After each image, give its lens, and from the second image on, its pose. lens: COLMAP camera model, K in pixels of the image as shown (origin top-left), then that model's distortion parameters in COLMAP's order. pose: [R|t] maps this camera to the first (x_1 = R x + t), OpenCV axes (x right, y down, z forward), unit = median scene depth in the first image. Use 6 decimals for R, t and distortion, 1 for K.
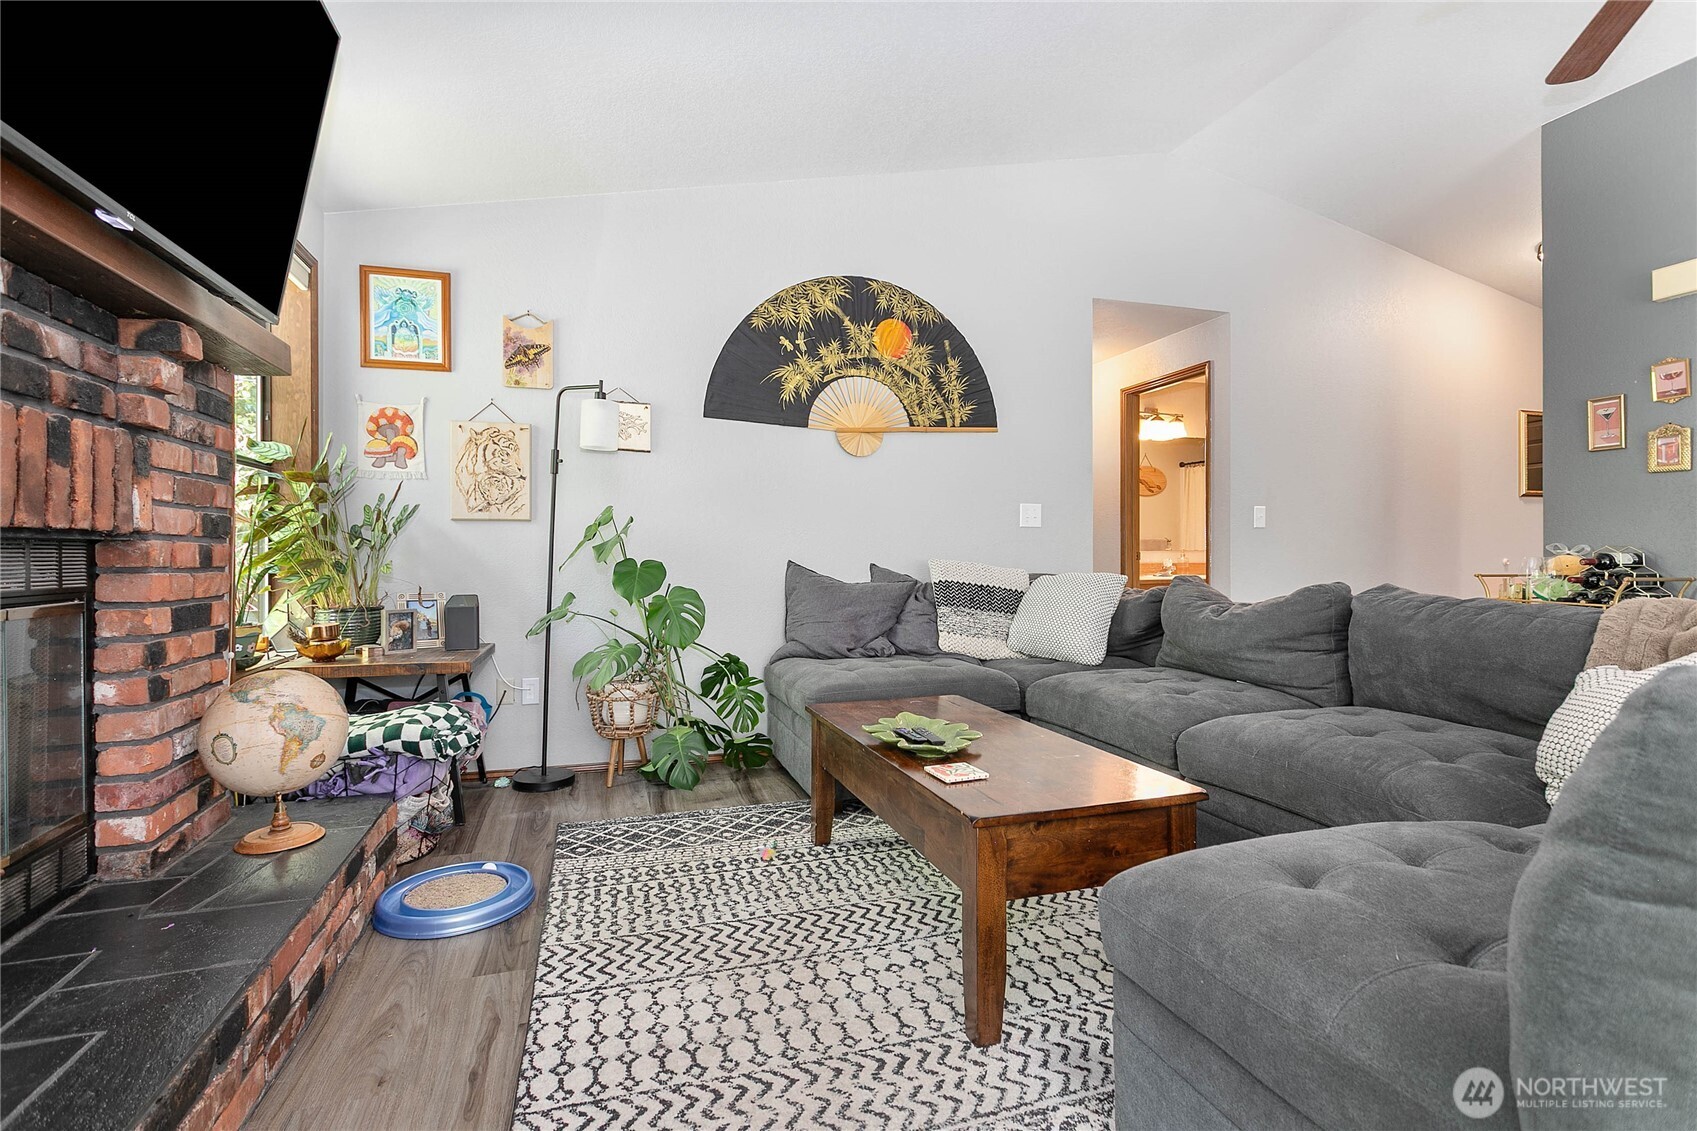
lens RADIAL K [[806.5, 0, 846.6], [0, 806.5, 560.7], [0, 0, 1]] dist [-0.002049, -0.000486]
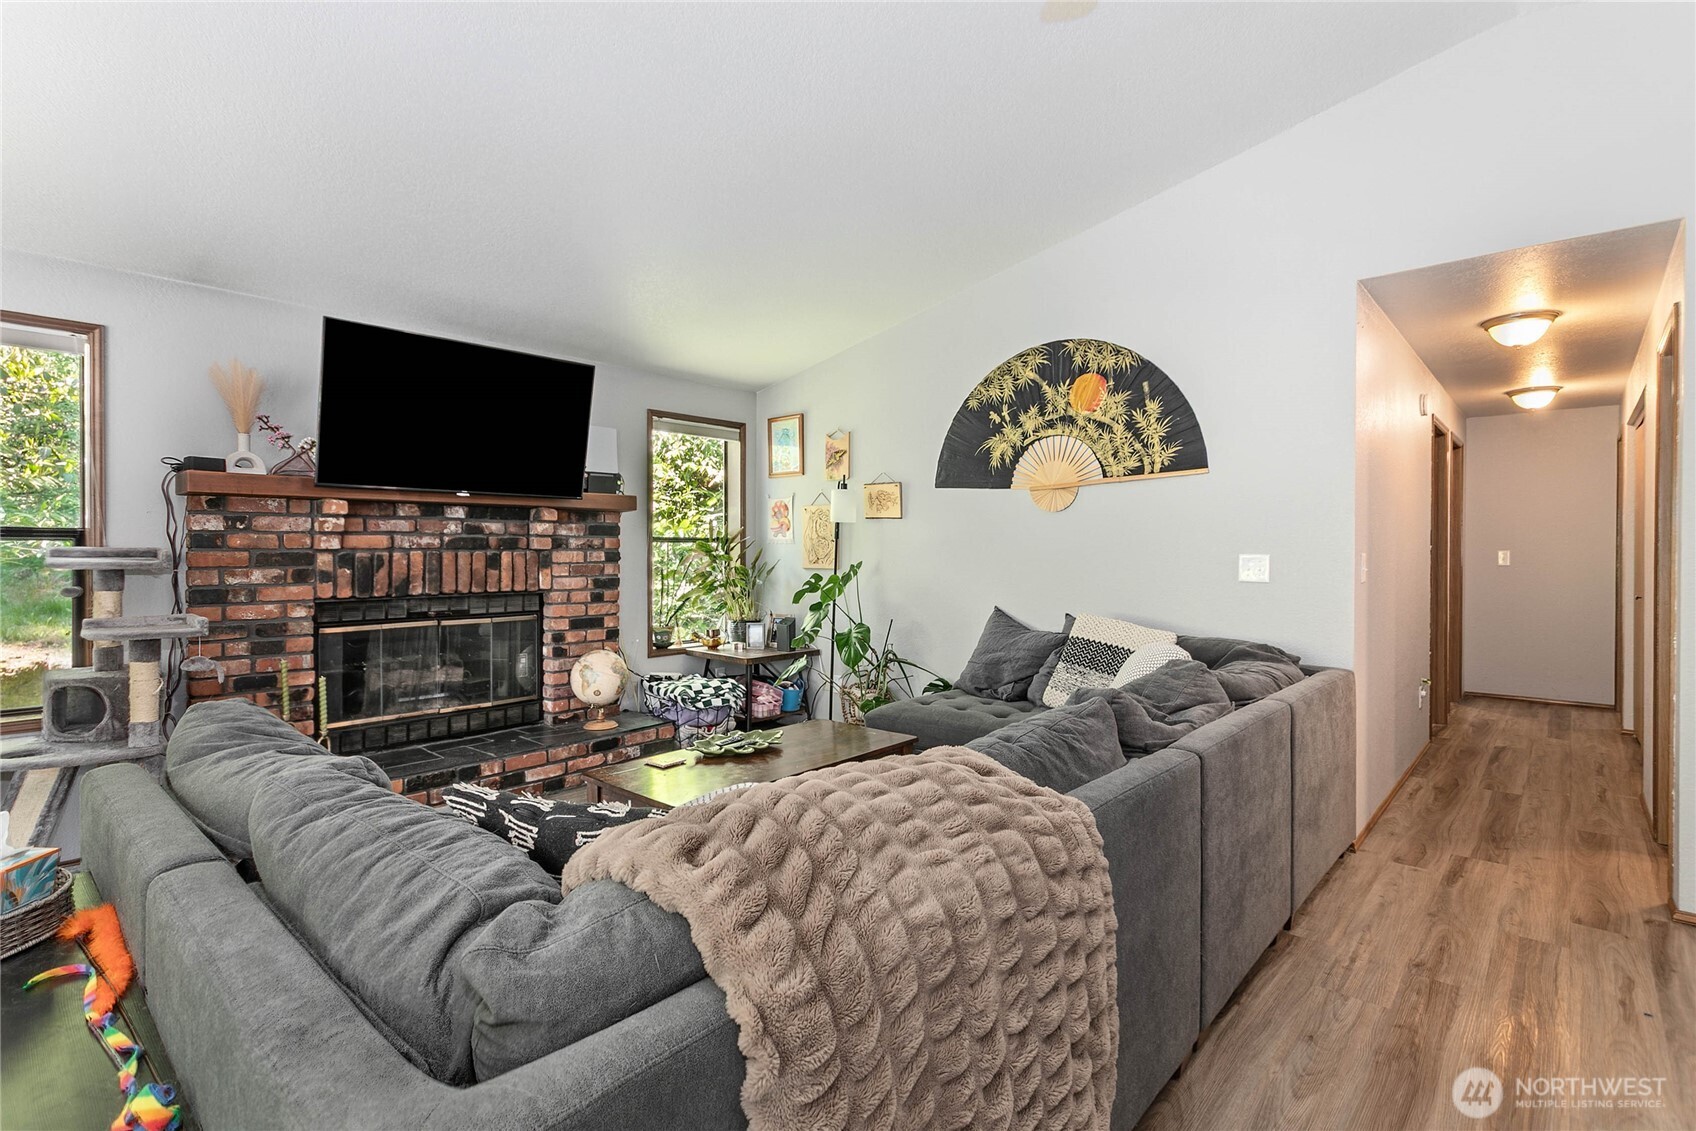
lens RADIAL K [[806.0, 0, 846.1], [0, 806.0, 560.7], [0, 0, 1]] dist [-0.002049, -0.000486]
pose [[0.512931, 0.016283, -0.858276, 0.795313], [-0.012465, 0.999856, 0.011520, -0.074501], [0.858339, 0.004790, 0.513060, 0.227048]]
